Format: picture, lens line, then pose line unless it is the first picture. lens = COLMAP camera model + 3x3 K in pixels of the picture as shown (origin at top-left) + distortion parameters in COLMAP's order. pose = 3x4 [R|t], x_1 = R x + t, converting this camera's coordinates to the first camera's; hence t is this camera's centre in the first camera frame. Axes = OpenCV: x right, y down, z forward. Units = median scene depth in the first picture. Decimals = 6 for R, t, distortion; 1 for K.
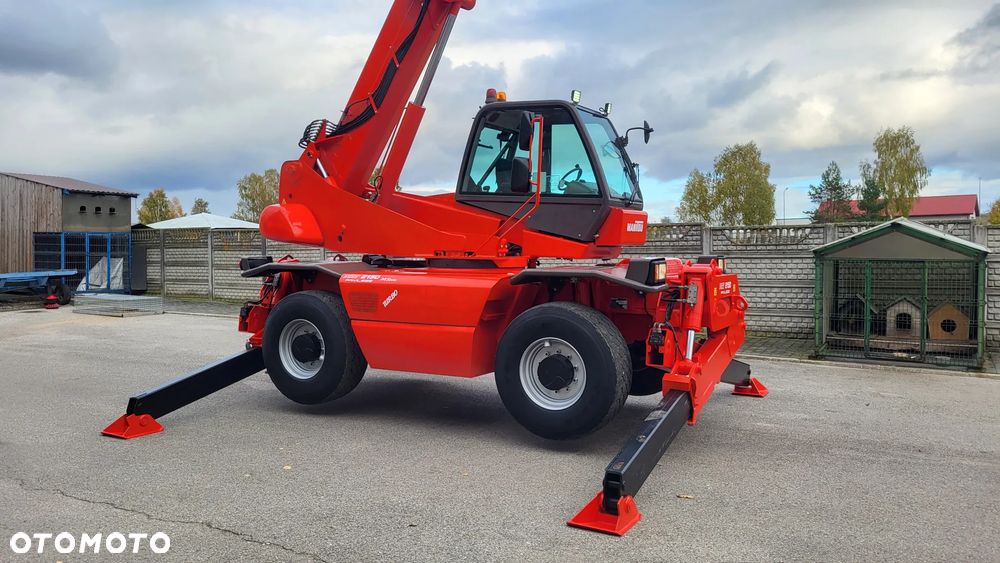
lens RADIAL K [[750.4, 0, 495.9], [0, 750.4, 278.9], [0, 0, 1]] dist [0.041972, -0.008089]
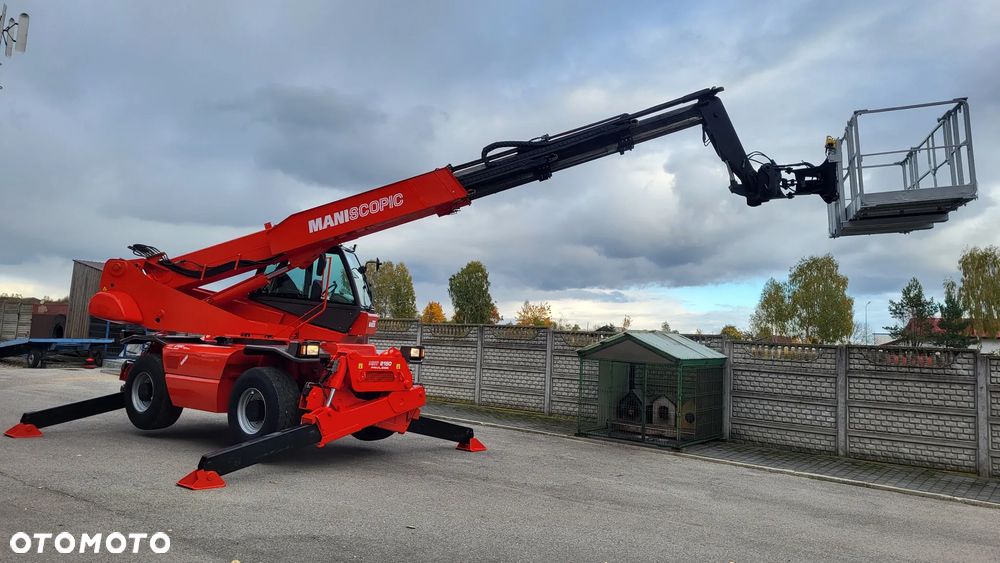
lens RADIAL K [[749.6, 0, 506.3], [0, 749.6, 272.0], [0, 0, 1]] dist [0.037505, -0.007286]
pose [[0.990443, 0.044626, -0.130507, 0.247796], [-0.062016, 0.989257, -0.132380, 0.003528], [0.123197, 0.139208, 0.982570, -0.170036]]
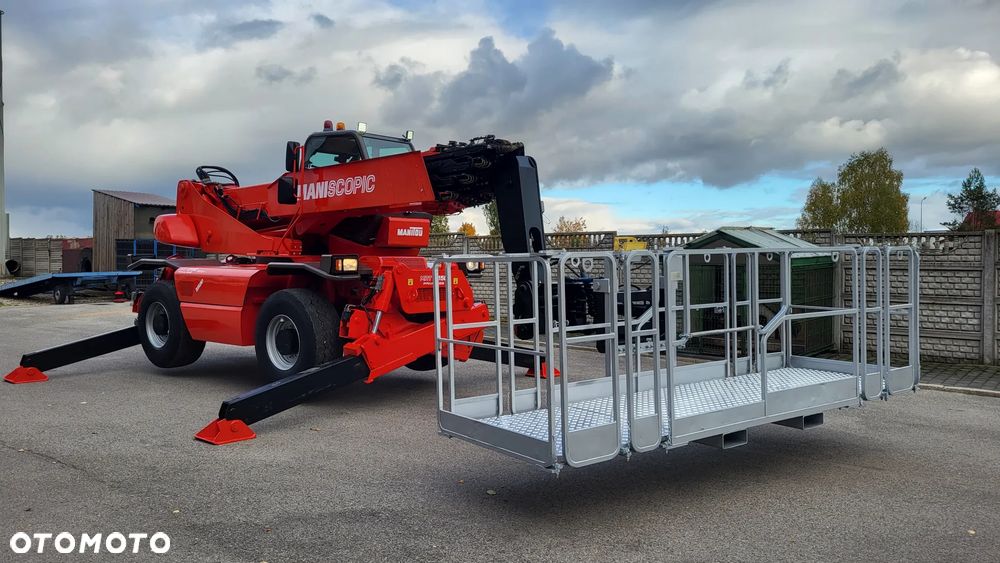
lens RADIAL K [[751.0, 0, 501.8], [0, 751.0, 277.8], [0, 0, 1]] dist [0.031951, 0.005680]
pose [[0.984413, 0.012883, -0.175398, 0.208373], [-0.015837, 0.999755, -0.015452, 0.008385], [0.175156, 0.017988, 0.984376, -0.070627]]
